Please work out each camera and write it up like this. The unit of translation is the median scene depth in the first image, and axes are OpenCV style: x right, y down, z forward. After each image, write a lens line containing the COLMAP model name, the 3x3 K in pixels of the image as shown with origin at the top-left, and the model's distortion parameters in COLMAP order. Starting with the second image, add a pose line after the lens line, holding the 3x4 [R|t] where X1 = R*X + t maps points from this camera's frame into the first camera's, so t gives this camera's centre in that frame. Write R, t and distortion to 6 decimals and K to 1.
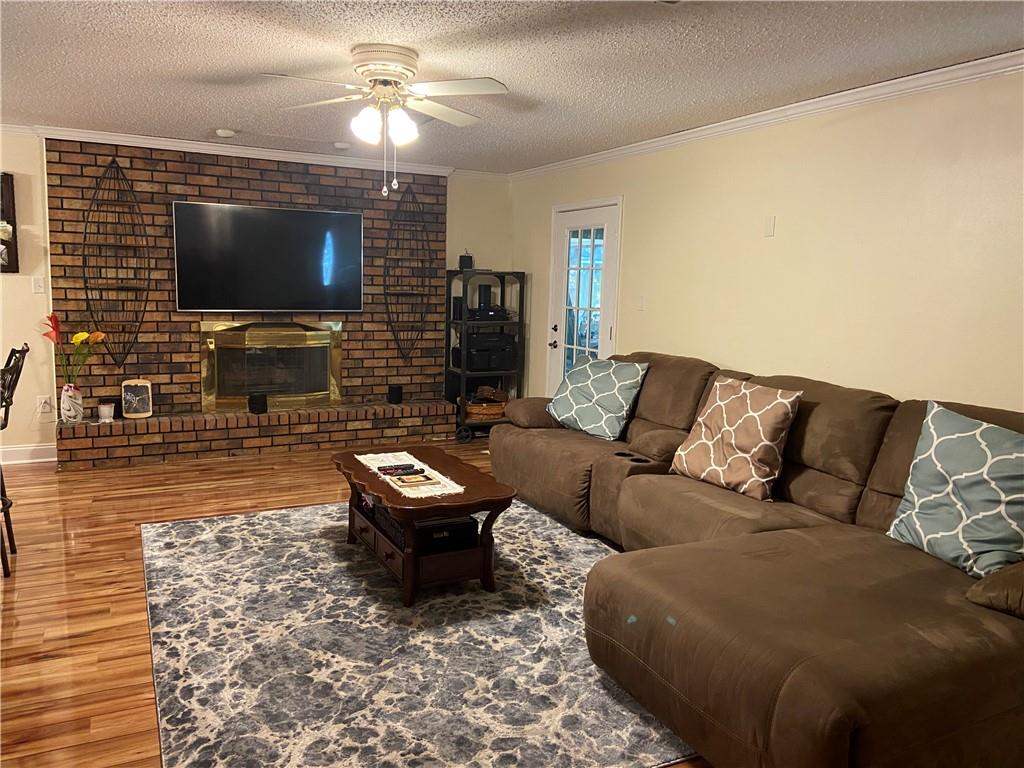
lens RADIAL K [[759.6, 0, 514.6], [0, 759.6, 363.7], [0, 0, 1]] dist [0.089734, -0.155461]
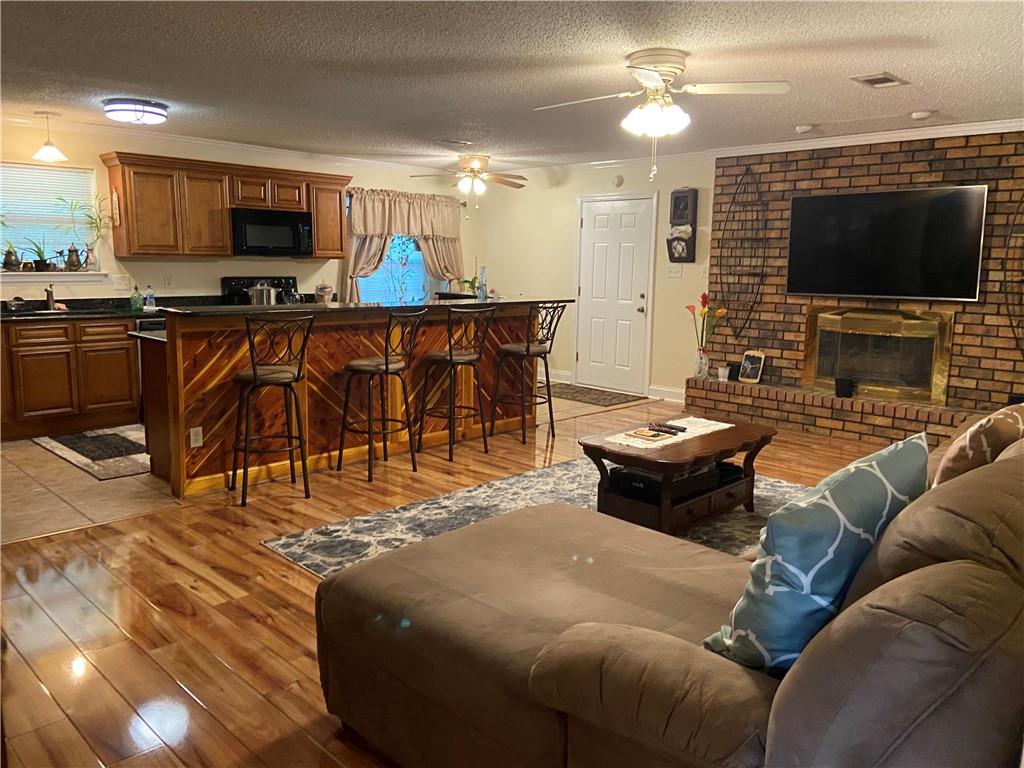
lens RADIAL K [[759.6, 0, 514.6], [0, 759.6, 363.7], [0, 0, 1]] dist [0.089734, -0.155461]
pose [[0.294422, 0.104386, -0.949957, 0.533247], [-0.111027, 0.991022, 0.074487, -0.006870], [0.949204, 0.083540, 0.303369, 0.293916]]
